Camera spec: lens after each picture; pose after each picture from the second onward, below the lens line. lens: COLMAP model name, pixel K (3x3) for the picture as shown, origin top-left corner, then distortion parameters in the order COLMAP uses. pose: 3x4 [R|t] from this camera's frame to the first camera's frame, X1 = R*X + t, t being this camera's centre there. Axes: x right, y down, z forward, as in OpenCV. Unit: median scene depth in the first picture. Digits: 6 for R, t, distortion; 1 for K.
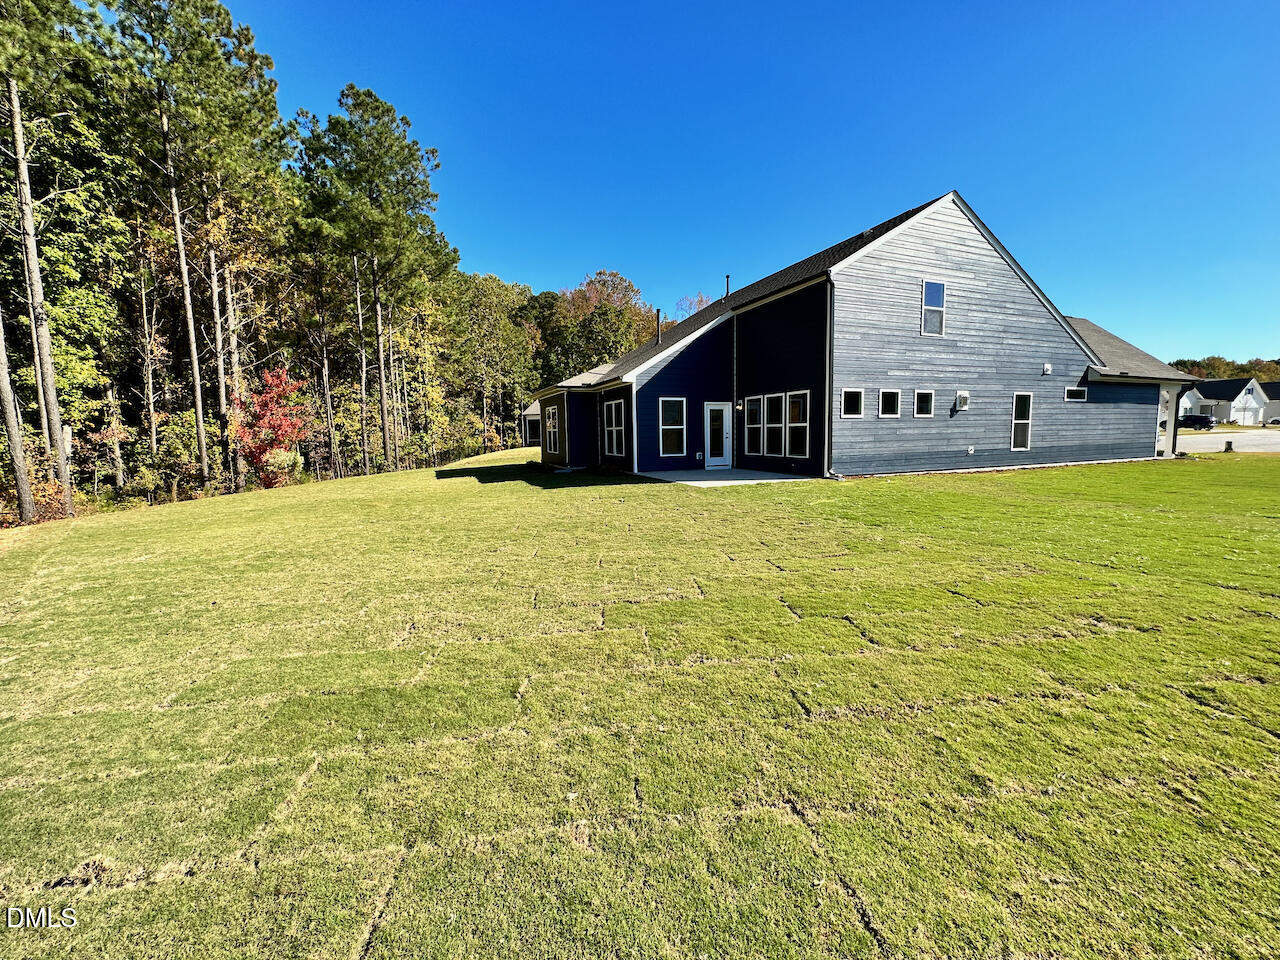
lens RADIAL K [[511.7, 0, 640.0], [0, 511.7, 480.0], [0, 0, 1]] dist [-0.001400, 0.000155]
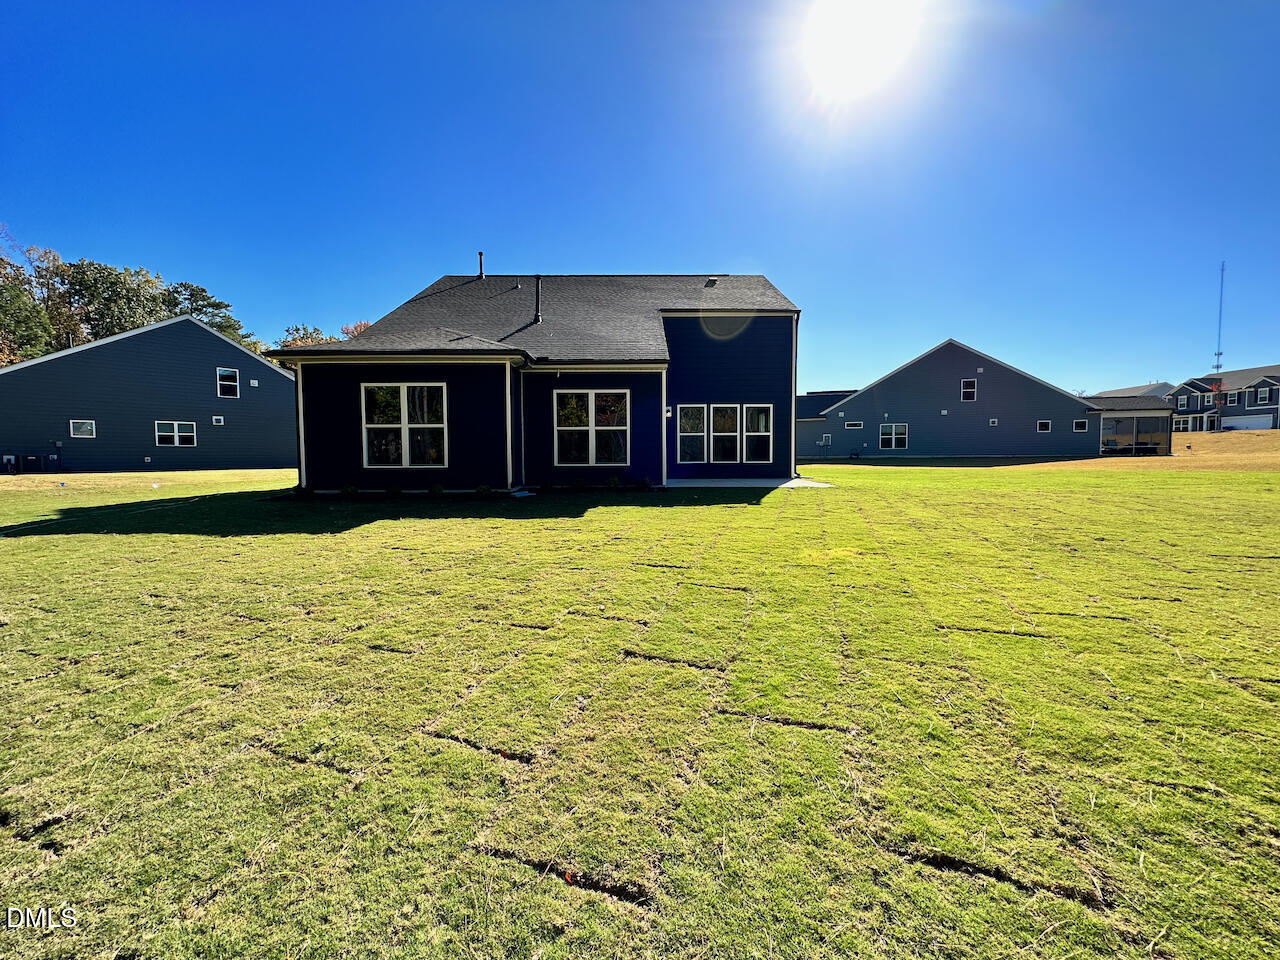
lens RADIAL K [[511.7, 0, 640.0], [0, 511.7, 480.0], [0, 0, 1]] dist [-0.001400, 0.000155]
pose [[0.411259, -0.030849, 0.910996, -0.757628], [0.075881, 0.997117, -0.000490, -0.023629], [-0.908355, 0.069329, 0.412414, 0.710378]]
